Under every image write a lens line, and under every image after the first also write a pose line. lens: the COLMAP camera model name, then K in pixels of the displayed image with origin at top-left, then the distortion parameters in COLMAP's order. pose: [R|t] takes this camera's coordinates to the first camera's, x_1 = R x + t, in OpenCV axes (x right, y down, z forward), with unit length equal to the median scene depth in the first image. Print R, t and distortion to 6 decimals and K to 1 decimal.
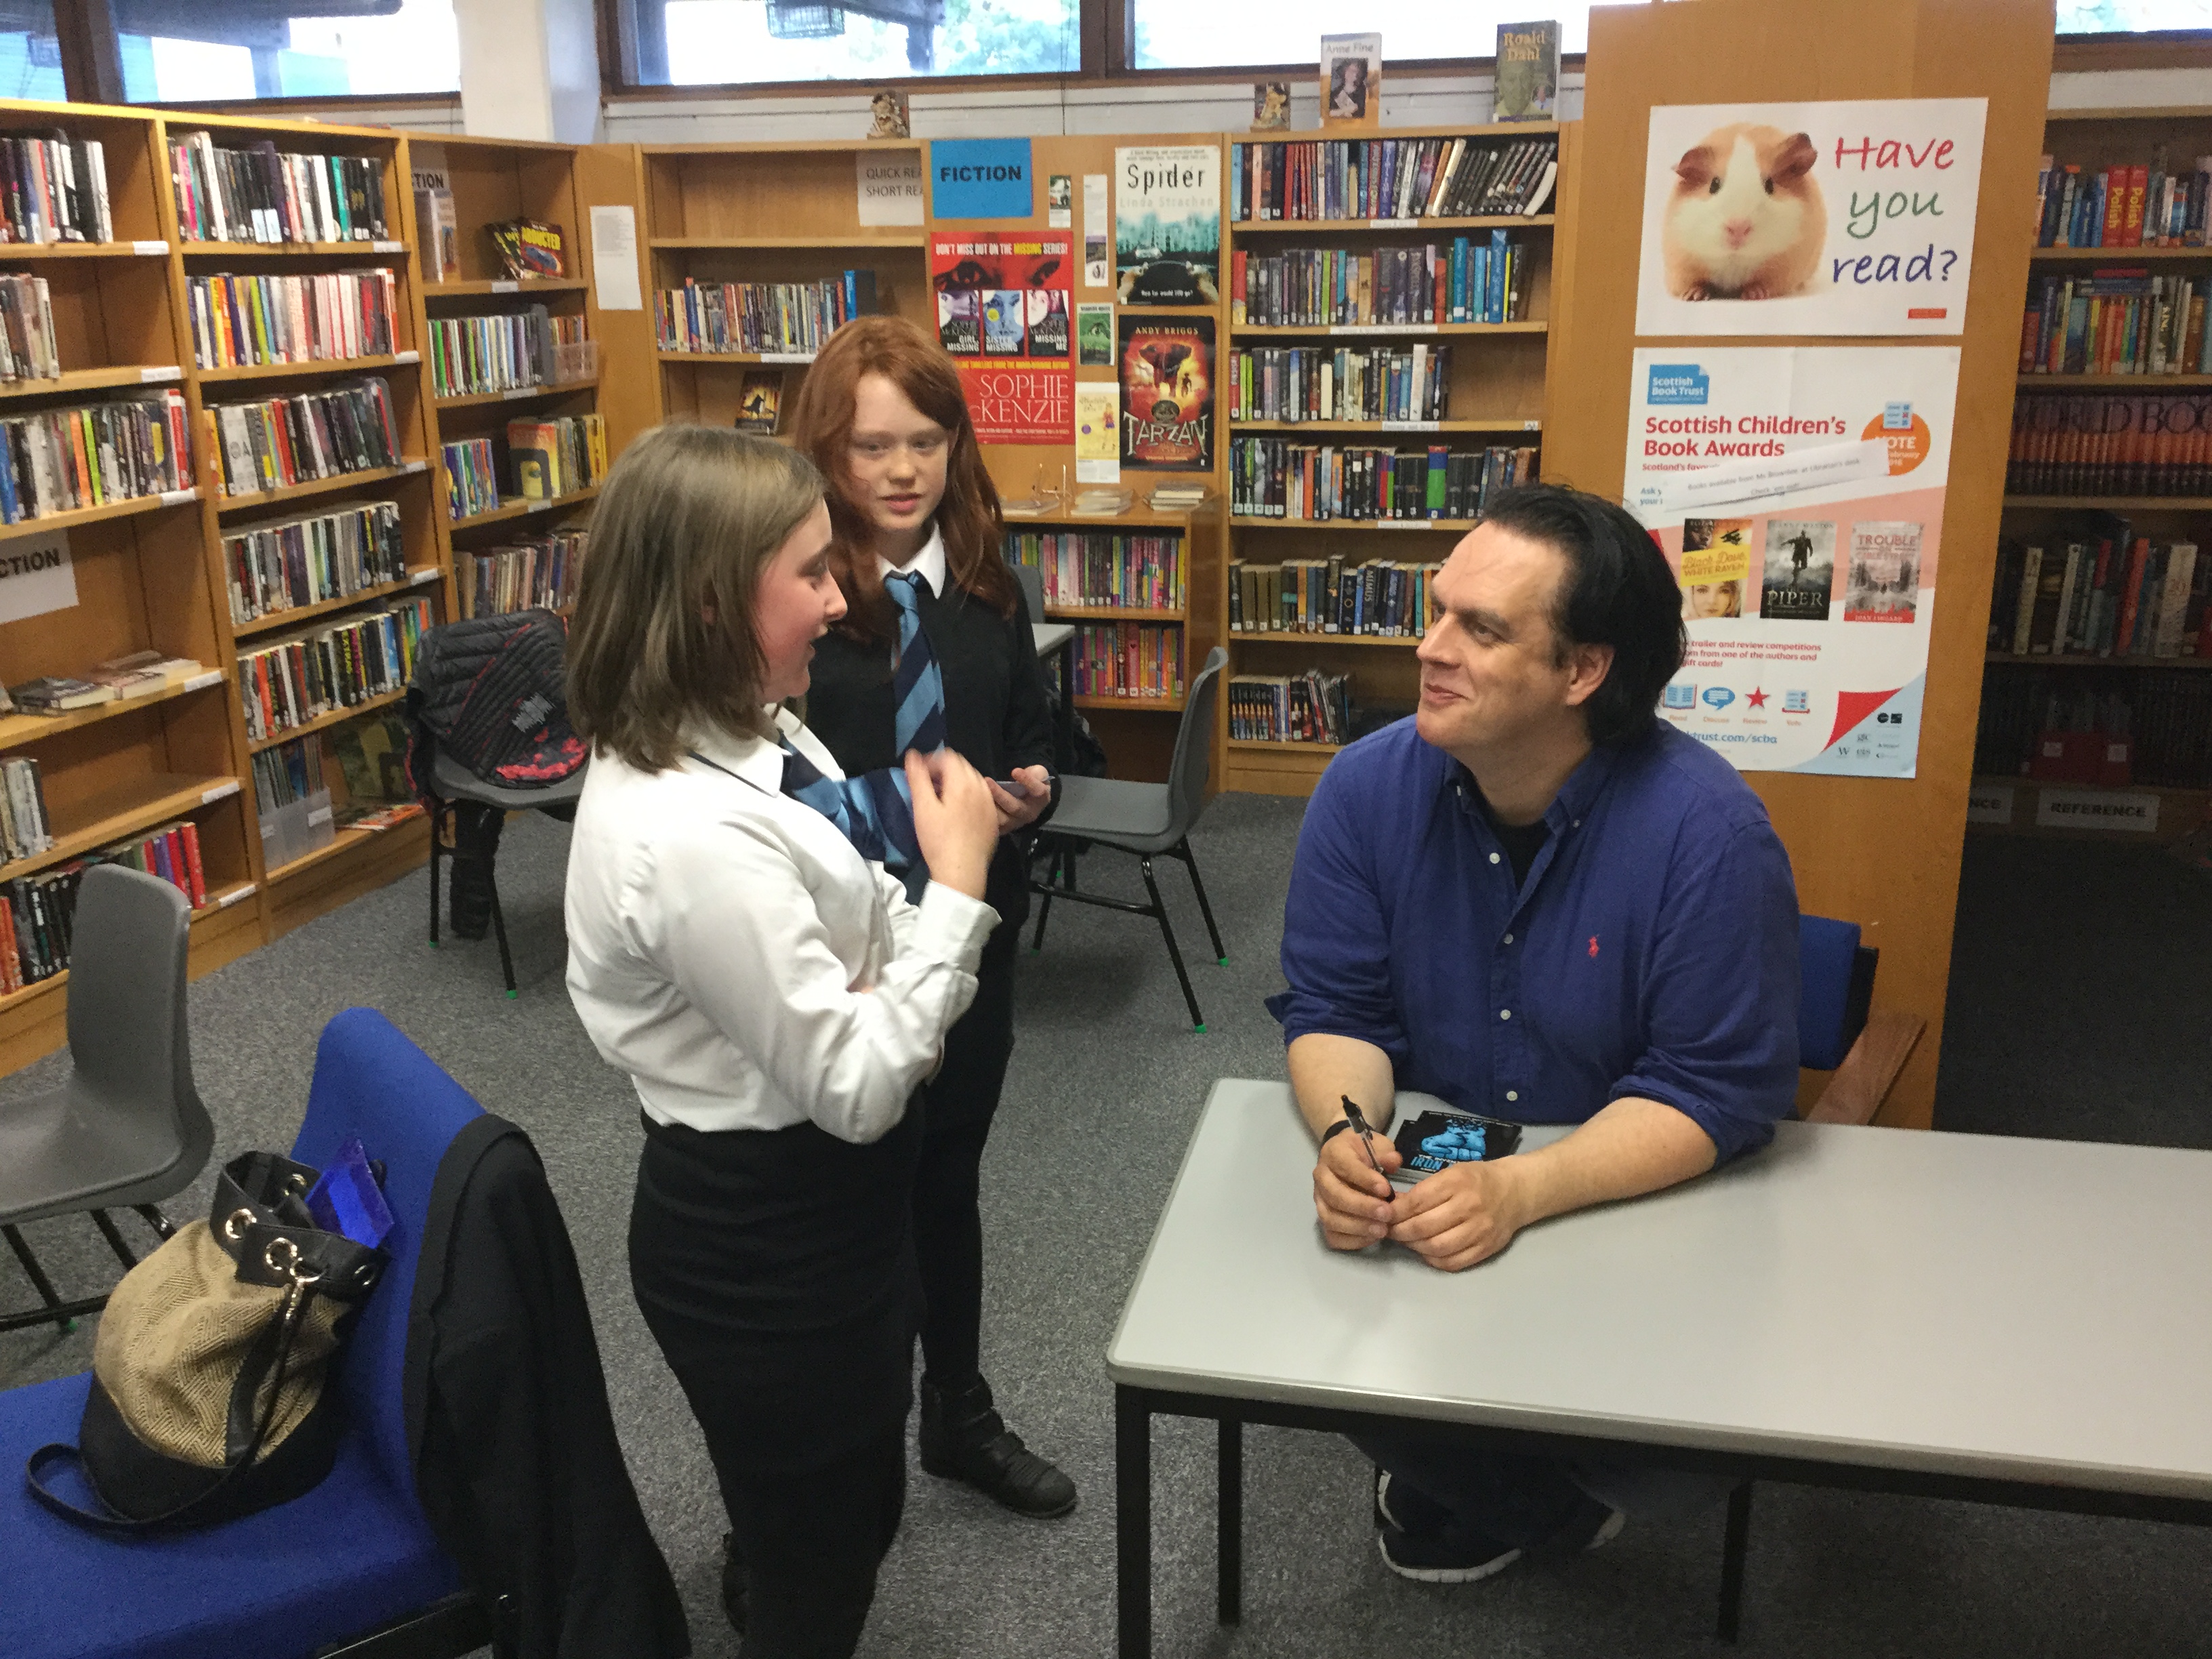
lens RADIAL K [[1992.5, 0, 1101.6], [0, 1992.5, 835.1], [0, 0, 1]] dist [0.135378, -0.239306]
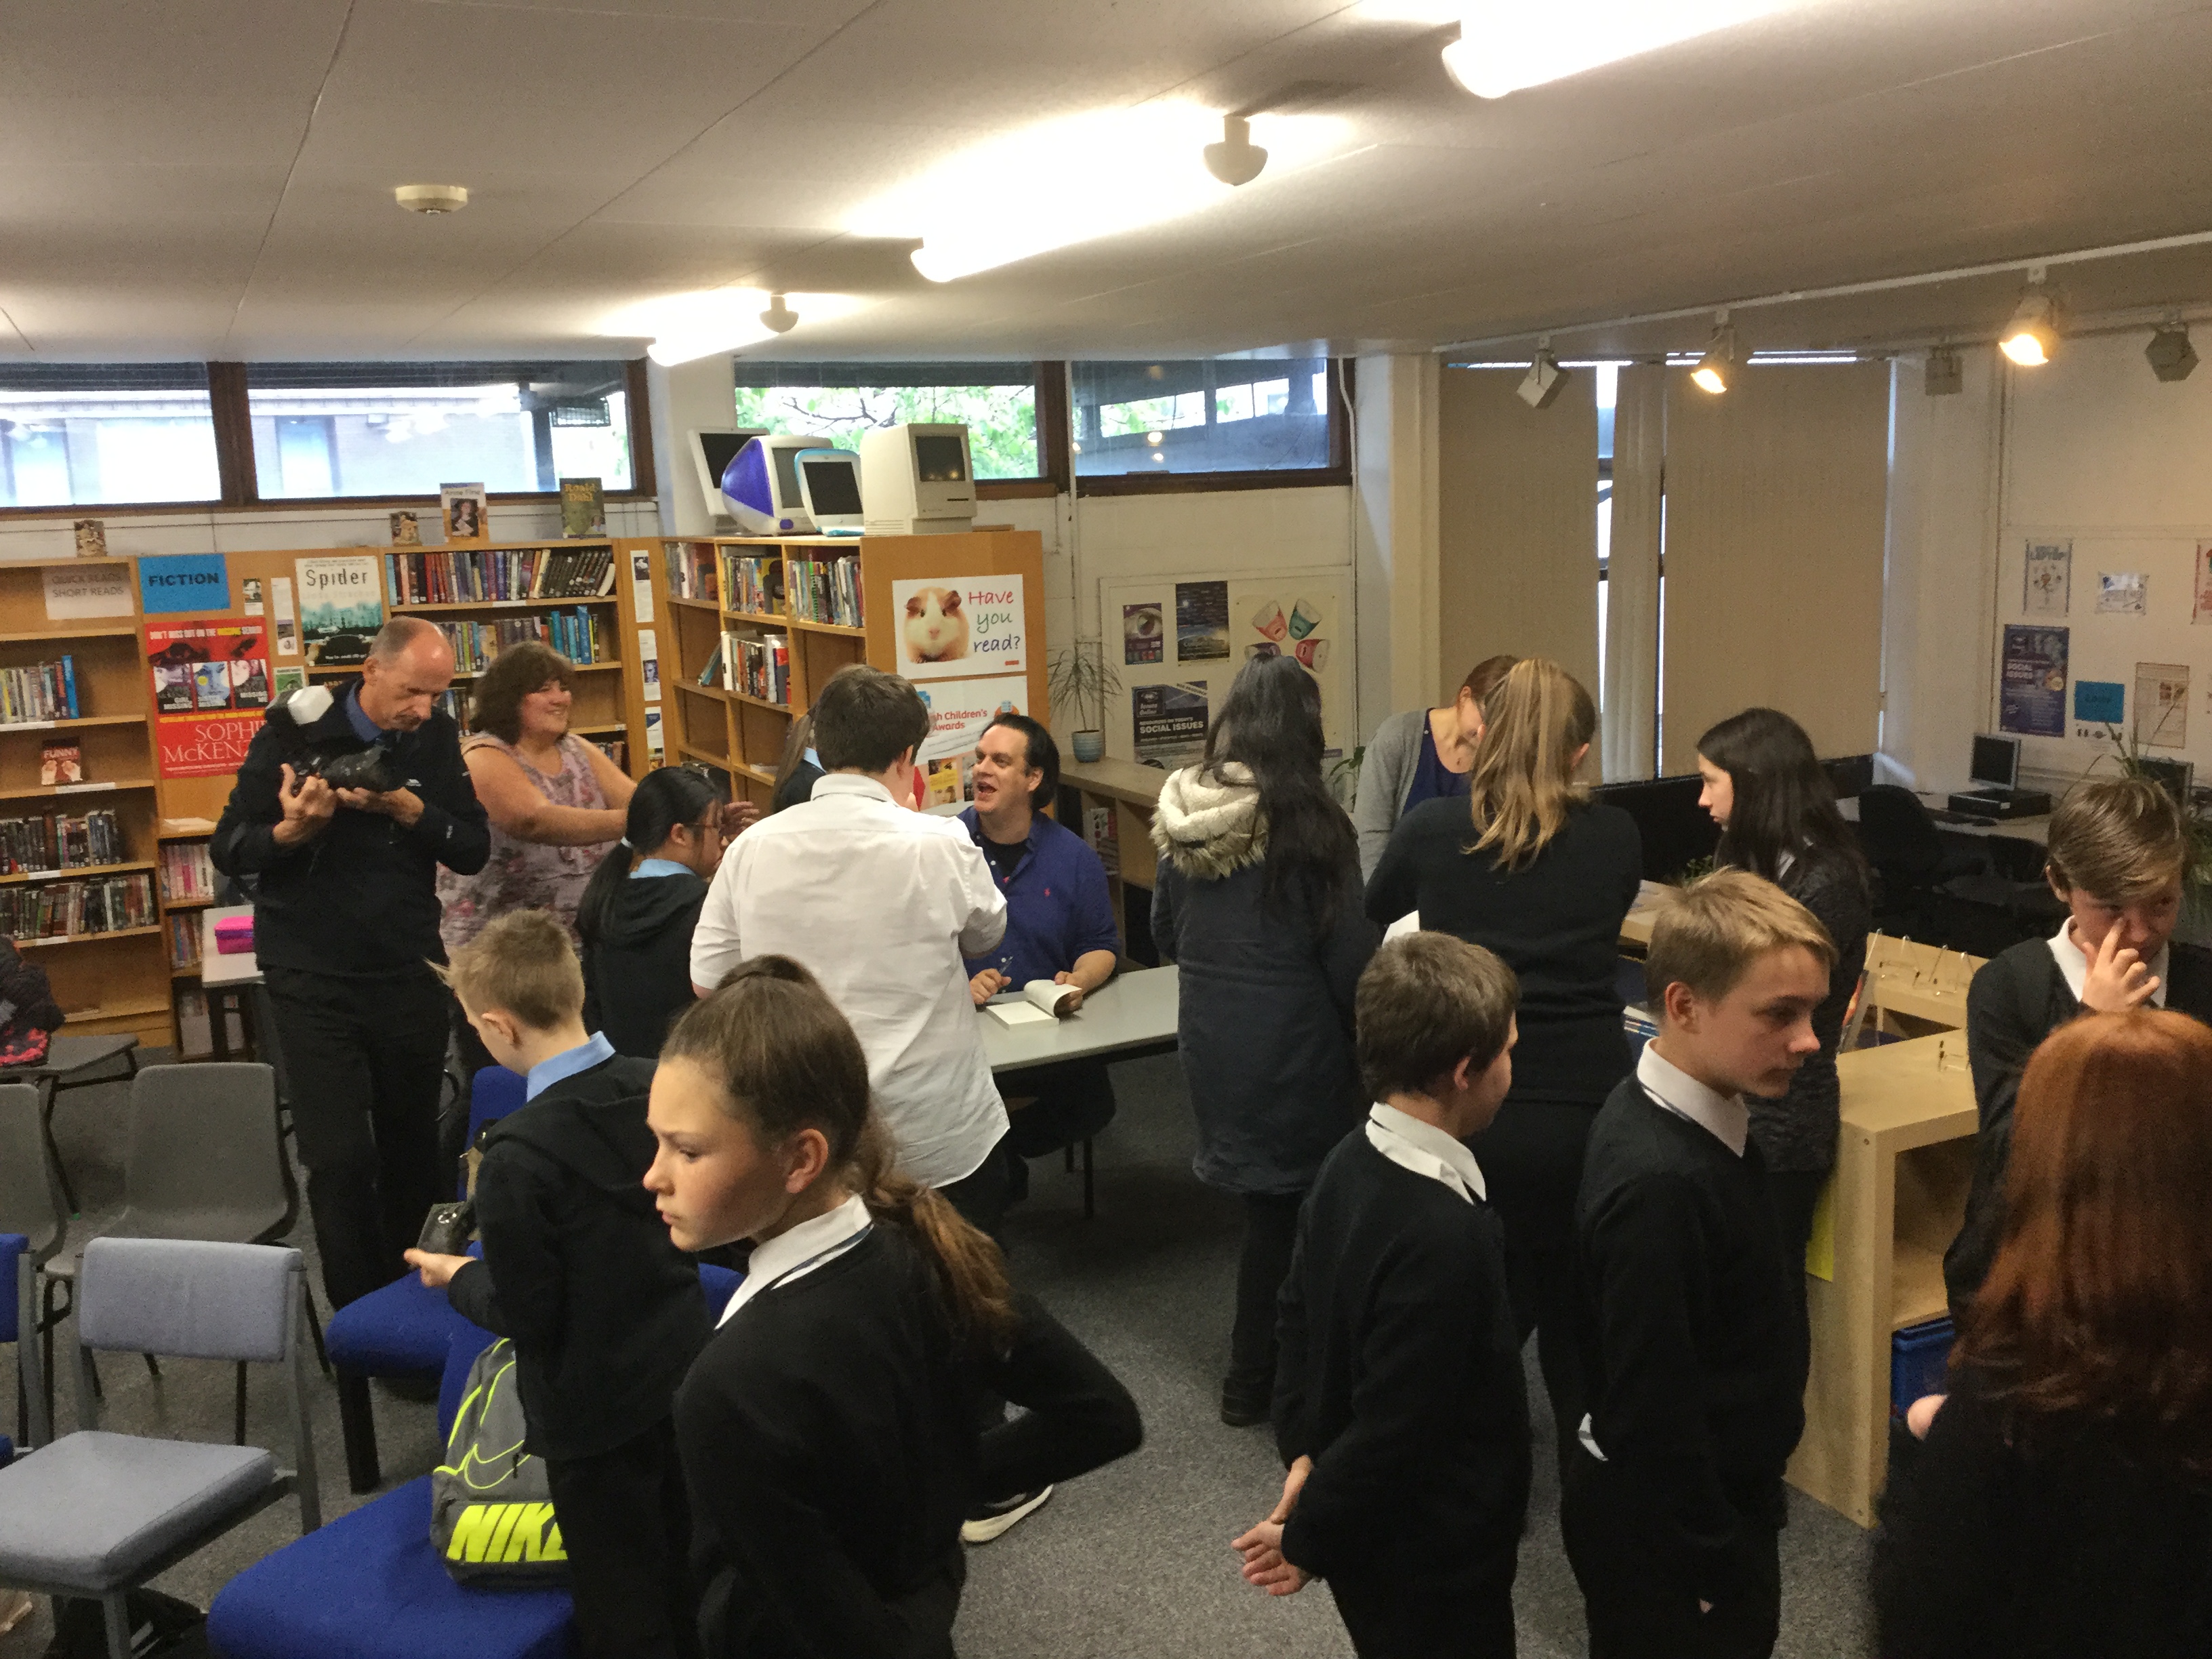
lens RADIAL K [[1992.5, 0, 1101.6], [0, 1992.5, 835.1], [0, 0, 1]] dist [0.135378, -0.239306]
pose [[0.770932, -0.123058, 0.624916, -0.445468], [0.207944, 0.976023, -0.064335, 0.047434], [-0.602015, 0.179546, 0.778037, -0.369614]]
